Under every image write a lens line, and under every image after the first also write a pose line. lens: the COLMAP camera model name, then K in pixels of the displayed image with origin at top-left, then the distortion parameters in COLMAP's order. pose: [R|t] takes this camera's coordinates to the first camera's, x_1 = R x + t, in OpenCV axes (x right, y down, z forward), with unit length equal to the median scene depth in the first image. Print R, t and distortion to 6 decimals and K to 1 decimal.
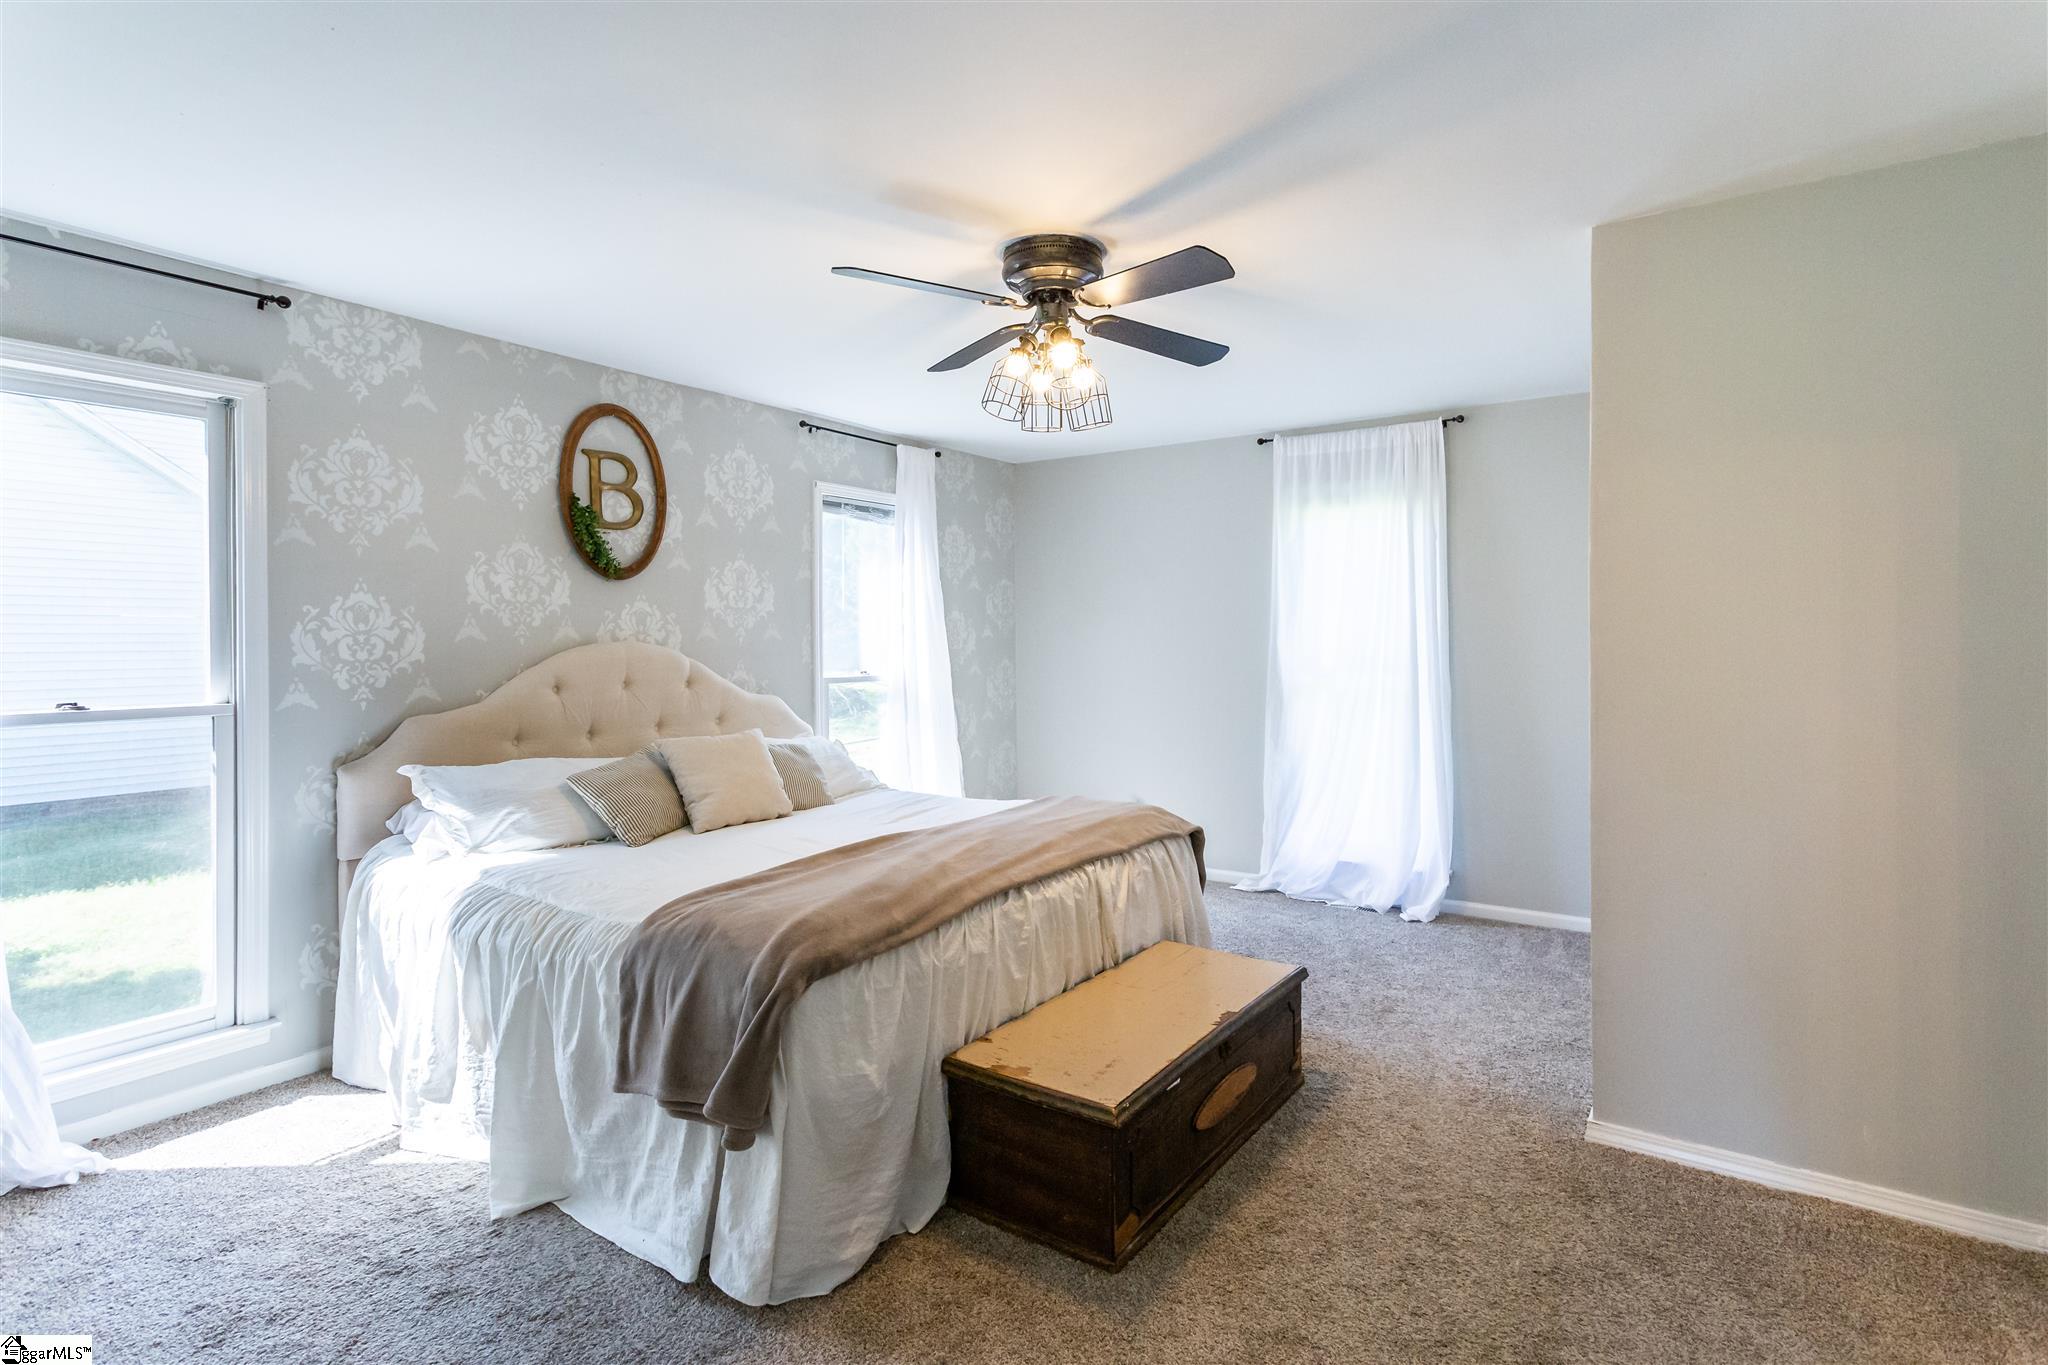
lens RADIAL K [[1019.2, 0, 1028.0], [0, 1019.2, 633.7], [0, 0, 1]] dist [0.009067, 0.002850]
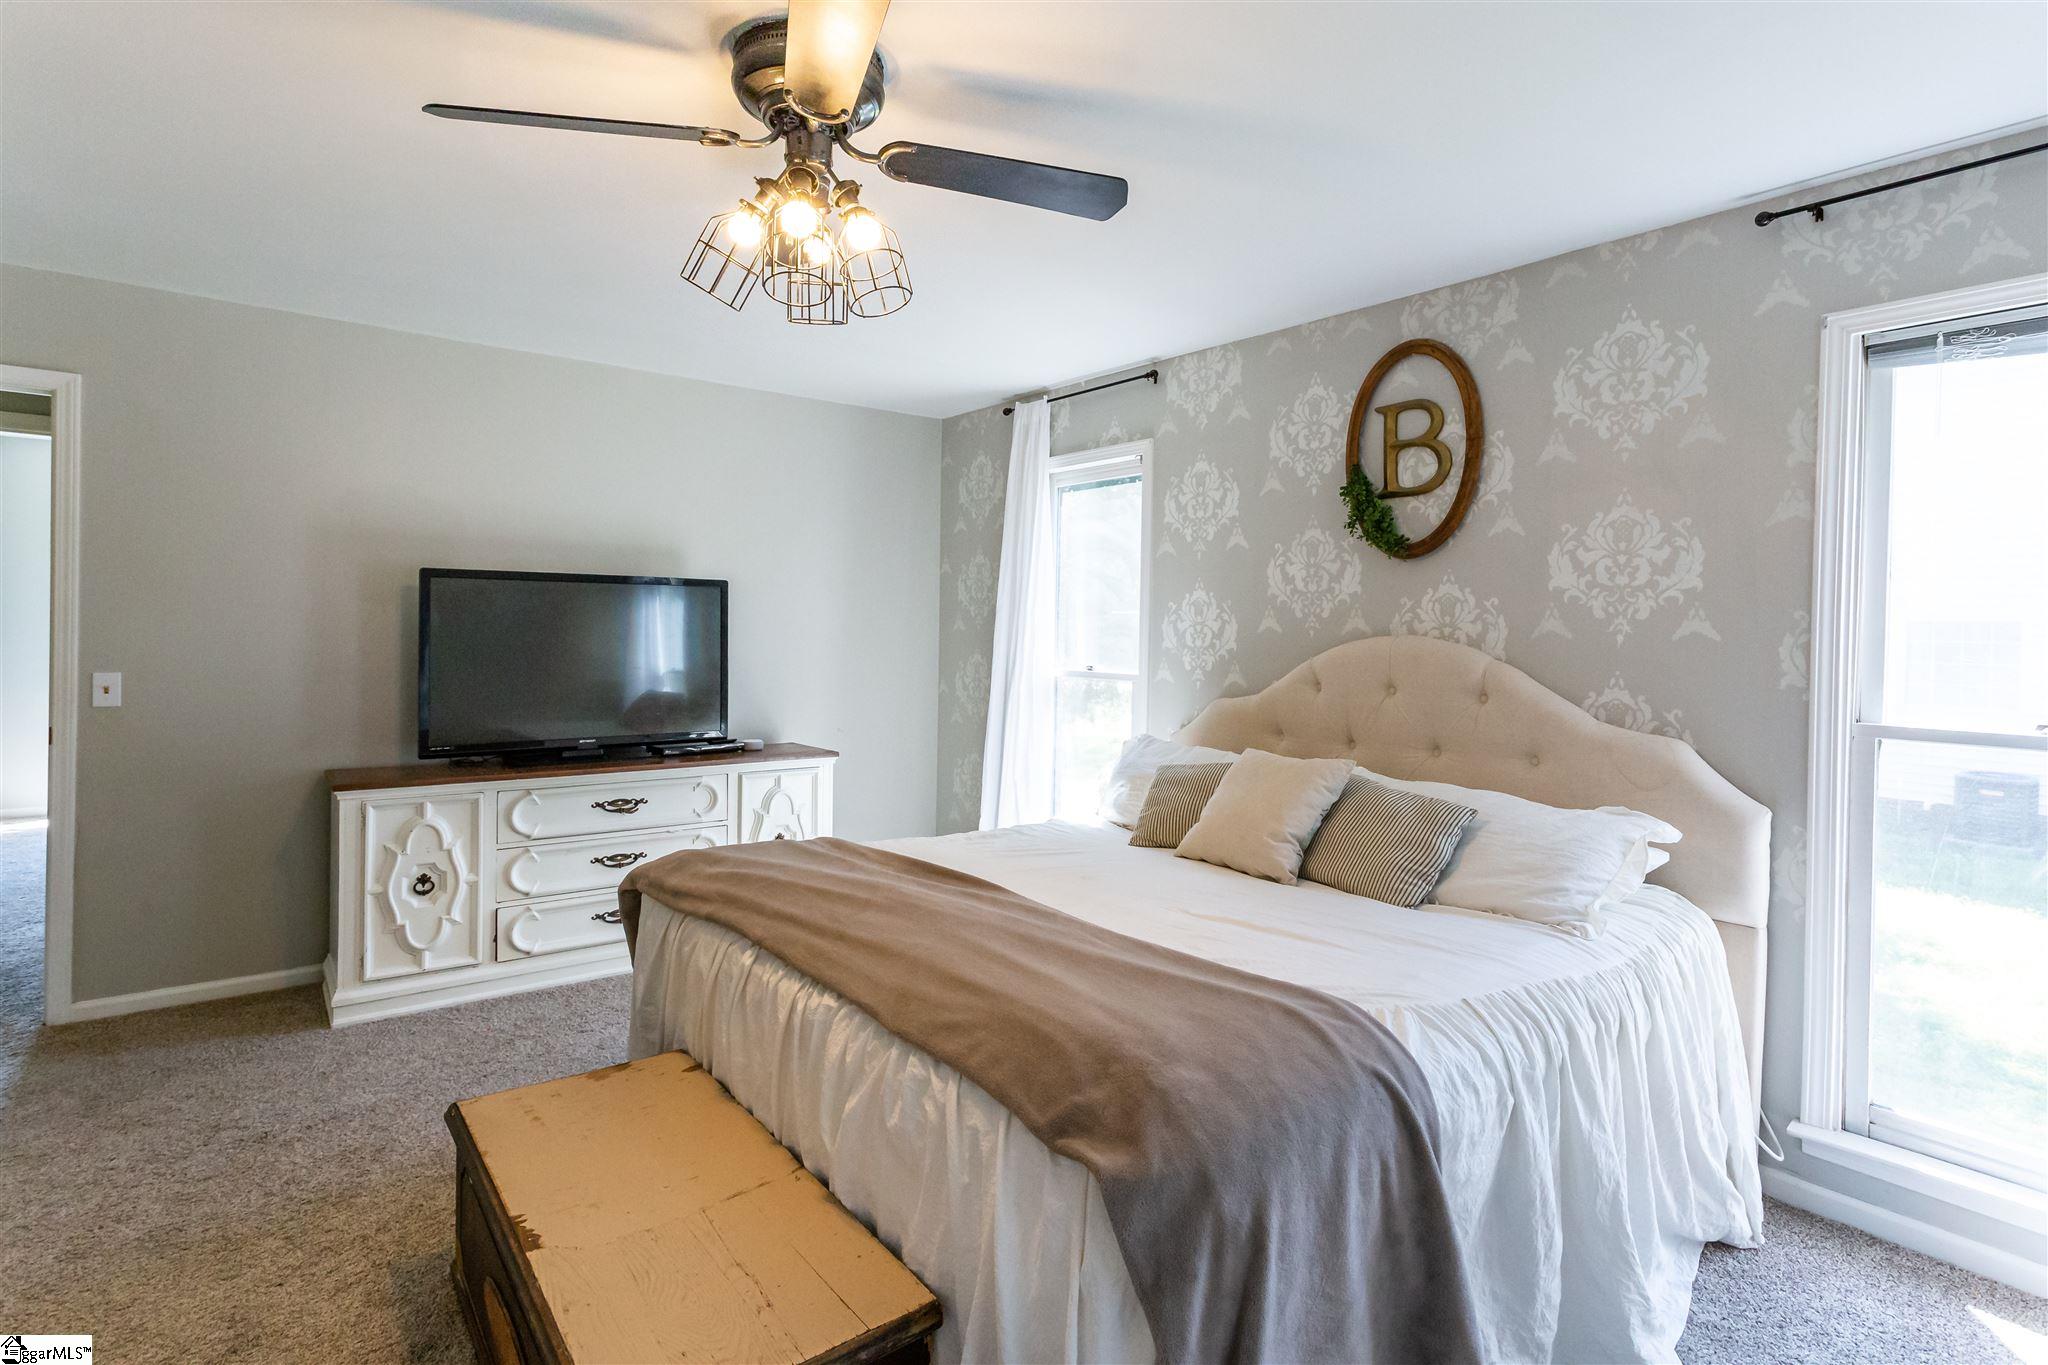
lens RADIAL K [[1039.0, 0, 1022.5], [0, 1039.0, 621.8], [0, 0, 1]] dist [-0.000389, 0.000251]
pose [[-0.305691, 0.000168, -0.952131, 0.476410], [-0.003825, 0.999992, 0.001405, -0.003441], [0.952123, 0.004072, -0.305688, 0.984766]]
